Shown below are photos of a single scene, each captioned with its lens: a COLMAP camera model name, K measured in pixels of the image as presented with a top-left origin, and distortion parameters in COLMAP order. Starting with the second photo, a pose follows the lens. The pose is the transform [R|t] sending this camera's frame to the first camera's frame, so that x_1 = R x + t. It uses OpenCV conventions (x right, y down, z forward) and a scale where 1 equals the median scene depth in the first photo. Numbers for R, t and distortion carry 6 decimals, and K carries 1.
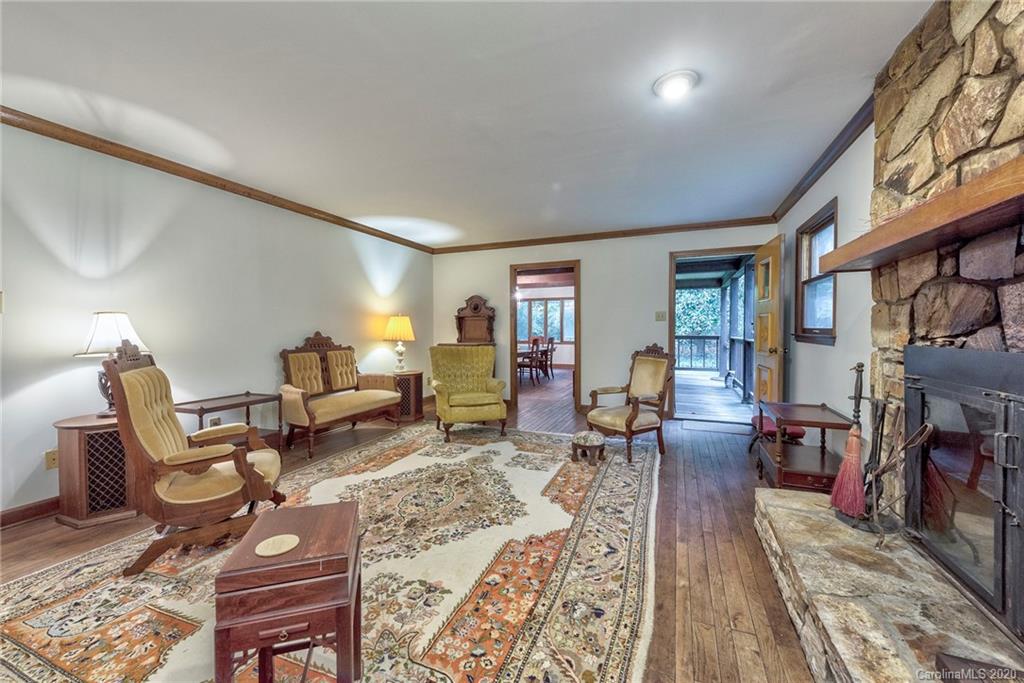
lens RADIAL K [[406.8, 0, 512.9], [0, 406.8, 336.7], [0, 0, 1]] dist [0.008579, -0.001027]
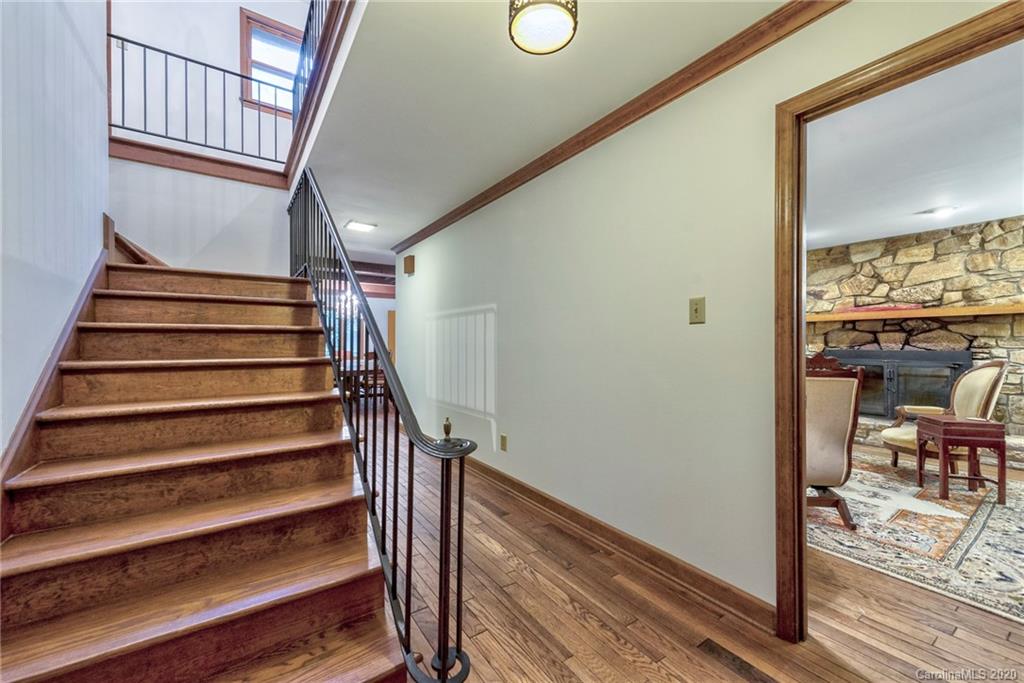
lens RADIAL K [[406.8, 0, 514.0], [0, 406.8, 344.1], [0, 0, 1]] dist [0.008579, -0.001027]
pose [[0.545645, 0.002575, 0.838013, -1.904605], [0.013445, 0.999840, -0.011827, -0.009951], [-0.837909, 0.017720, 0.545523, 0.856165]]
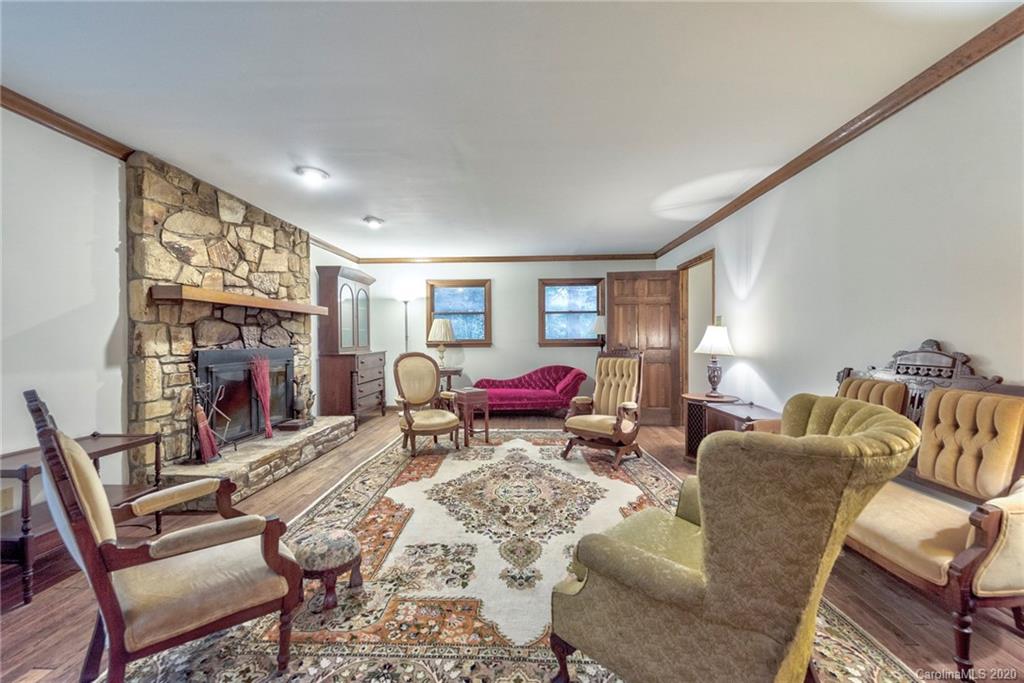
lens RADIAL K [[406.8, 0, 516.5], [0, 406.8, 343.1], [0, 0, 1]] dist [0.008579, -0.001027]
pose [[-0.936542, 0.012432, -0.350334, 0.185841], [0.002868, 0.999609, 0.027805, -0.039815], [0.350542, 0.025035, -0.936212, 2.106790]]
